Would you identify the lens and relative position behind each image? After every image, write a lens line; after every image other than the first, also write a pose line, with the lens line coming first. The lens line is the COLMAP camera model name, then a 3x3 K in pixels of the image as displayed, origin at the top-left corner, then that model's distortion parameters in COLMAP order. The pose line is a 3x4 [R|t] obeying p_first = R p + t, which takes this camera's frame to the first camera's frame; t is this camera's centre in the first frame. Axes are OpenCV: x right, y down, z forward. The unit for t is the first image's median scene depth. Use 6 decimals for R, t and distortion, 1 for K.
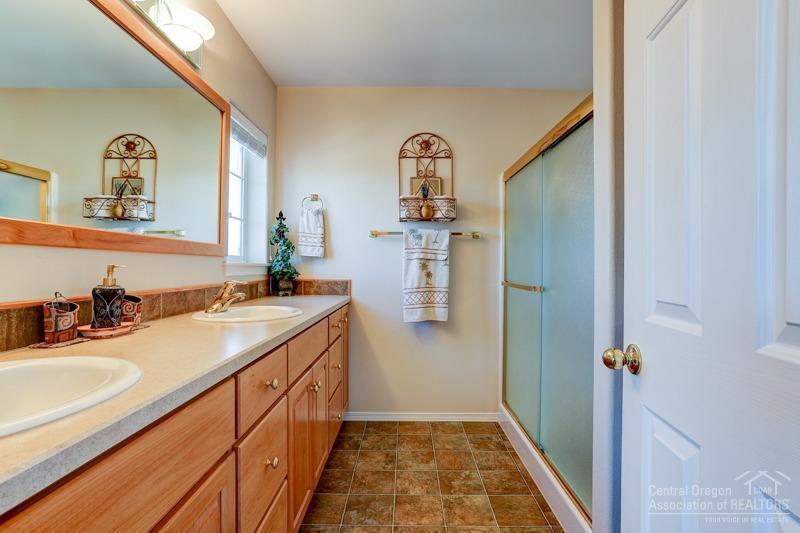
lens RADIAL K [[388.5, 0, 400.0], [0, 388.5, 266.5], [0, 0, 1]] dist [-0.086137, 0.057578]
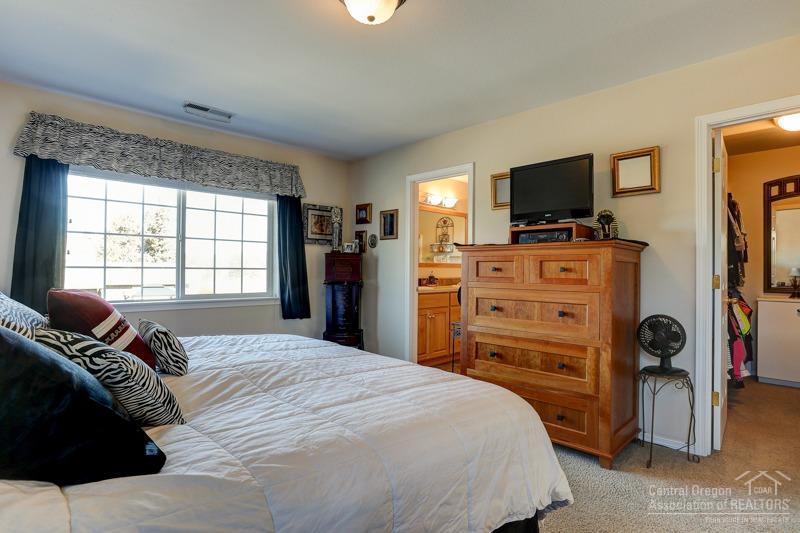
lens RADIAL K [[417.6, 0, 400.0], [0, 417.6, 266.5], [0, 0, 1]] dist [-0.000059, -0.000152]
pose [[0.704714, -0.004175, -0.709479, 1.032089], [-0.005576, 0.999919, -0.011423, 0.001260], [0.709470, 0.012006, 0.704634, -1.149219]]
